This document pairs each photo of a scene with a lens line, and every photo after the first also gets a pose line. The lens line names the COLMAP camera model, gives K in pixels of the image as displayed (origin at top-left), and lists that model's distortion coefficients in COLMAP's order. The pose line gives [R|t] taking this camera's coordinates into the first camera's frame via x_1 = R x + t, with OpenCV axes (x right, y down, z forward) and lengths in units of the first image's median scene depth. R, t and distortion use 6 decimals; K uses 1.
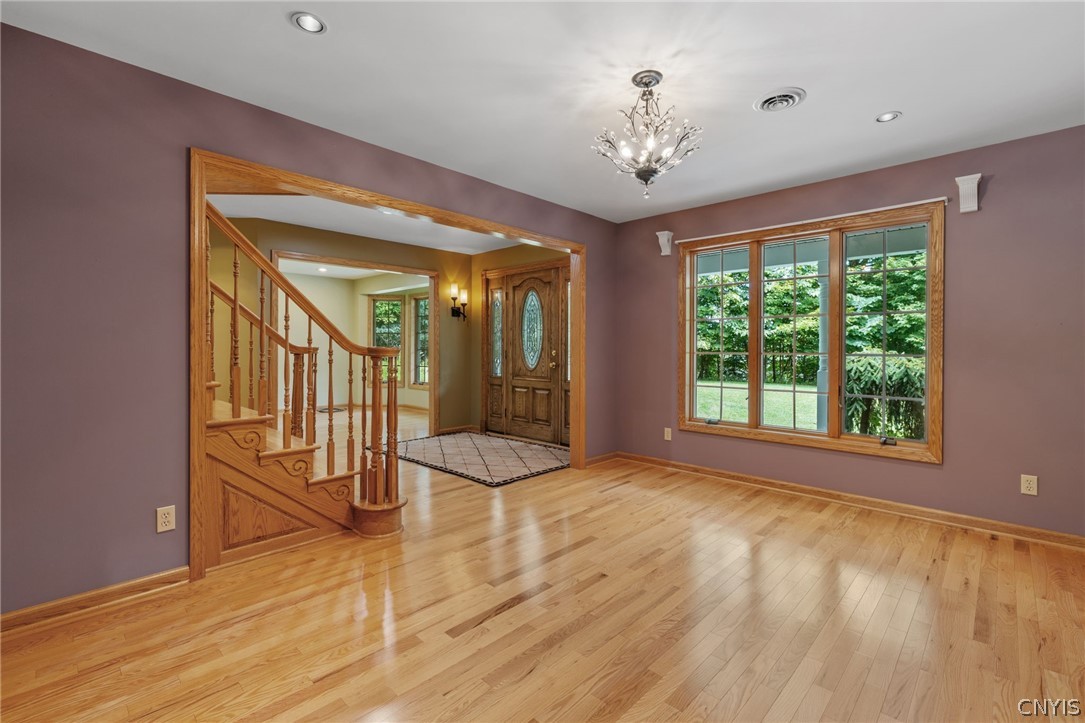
lens RADIAL K [[495.4, 0, 535.1], [0, 495.4, 346.9], [0, 0, 1]] dist [-0.009166, 0.000804]
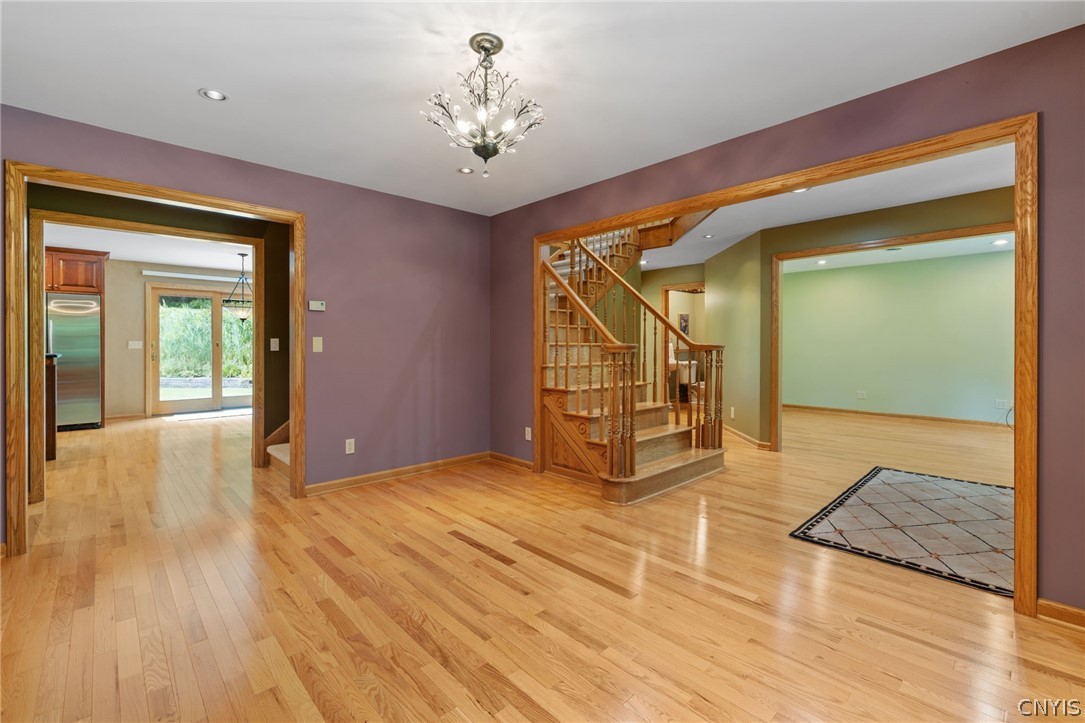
lens RADIAL K [[460.5, 0, 533.4], [0, 460.5, 343.9], [0, 0, 1]] dist [-0.001257, 0.000211]
pose [[-0.052064, -0.003051, -0.998639, 0.391599], [0.000584, 0.999995, -0.003086, 0.001399], [0.998644, -0.000744, -0.052062, 0.418777]]
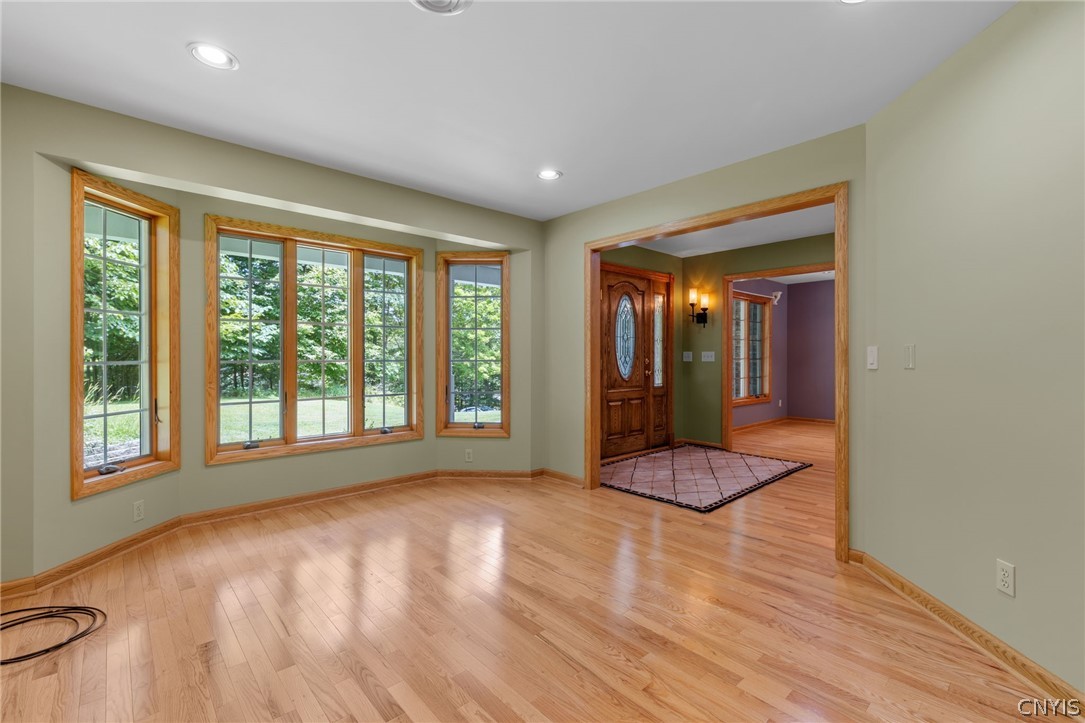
lens RADIAL K [[460.5, 0, 553.5], [0, 460.5, 357.5], [0, 0, 1]] dist [-0.001257, 0.000211]
pose [[0.055982, -0.006975, 0.998407, -0.813041], [-0.000519, 0.999975, 0.007015, -0.001138], [-0.998432, -0.000911, 0.055977, 1.009592]]
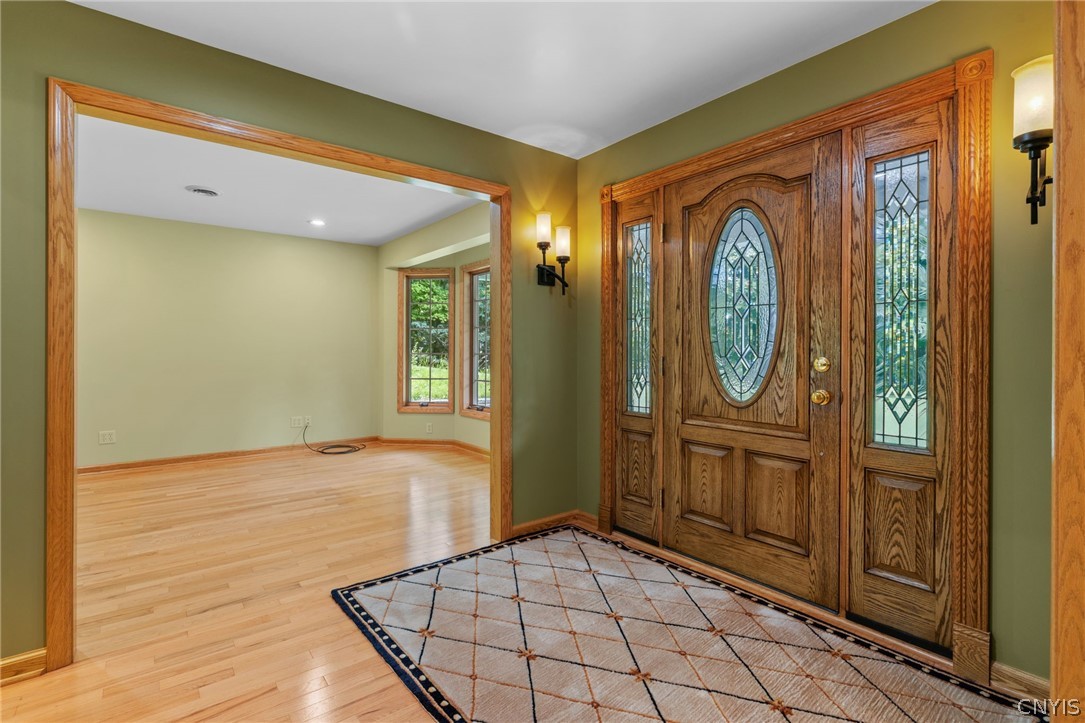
lens RADIAL K [[495.4, 0, 545.6], [0, 495.4, 356.4], [0, 0, 1]] dist [-0.009166, 0.000804]
pose [[0.994556, -0.000509, -0.104205, -0.114580], [0.001907, 0.999909, 0.013321, 0.000941], [0.104189, -0.013447, 0.994467, 0.542732]]
